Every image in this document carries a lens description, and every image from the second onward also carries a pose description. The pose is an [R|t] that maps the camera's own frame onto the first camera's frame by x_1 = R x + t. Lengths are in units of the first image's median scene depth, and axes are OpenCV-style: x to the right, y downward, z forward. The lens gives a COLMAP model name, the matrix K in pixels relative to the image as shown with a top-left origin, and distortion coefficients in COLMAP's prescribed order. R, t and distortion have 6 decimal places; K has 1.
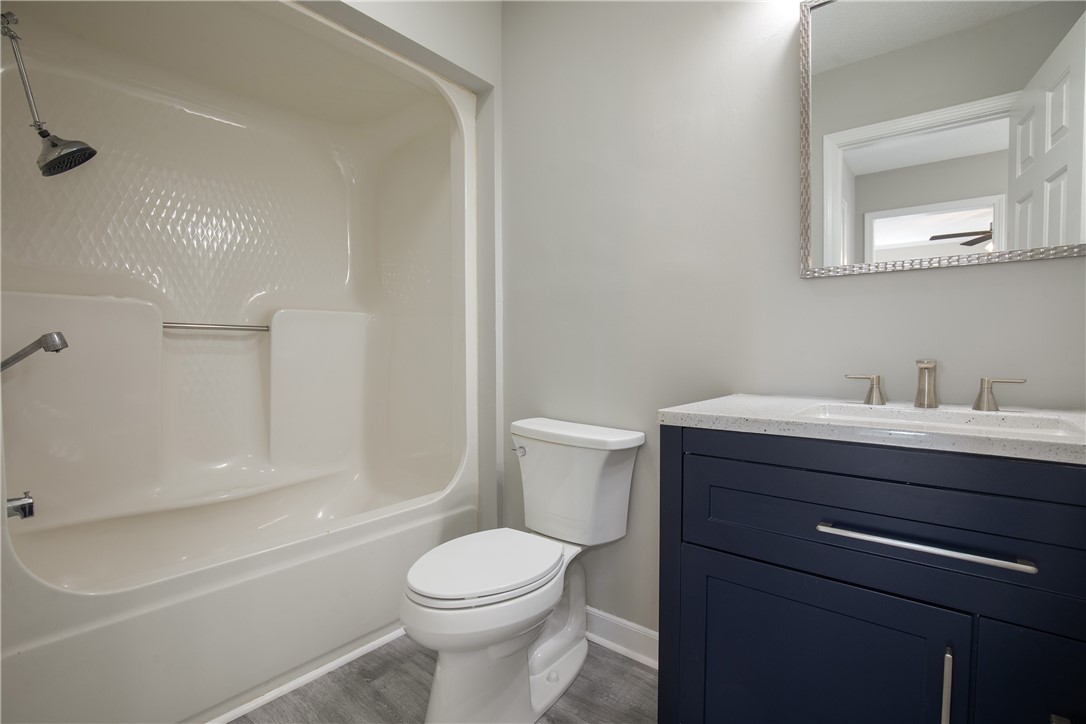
lens RADIAL K [[512.7, 0, 549.9], [0, 512.7, 368.1], [0, 0, 1]] dist [-0.033093, 0.005732]
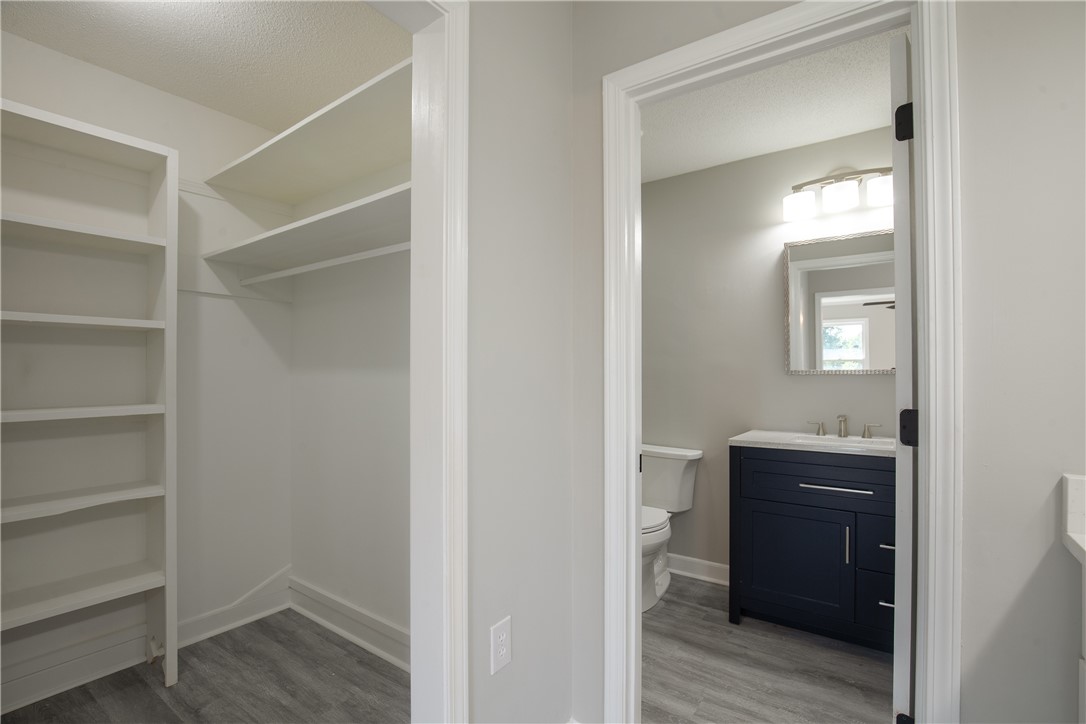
lens RADIAL K [[512.7, 0, 549.9], [0, 512.7, 368.1], [0, 0, 1]] dist [-0.033093, 0.005732]
pose [[0.997516, 0.003008, 0.070380, -0.648769], [0.000478, 0.998776, -0.049469, -0.105835], [-0.070442, 0.049380, 0.996293, -1.063999]]
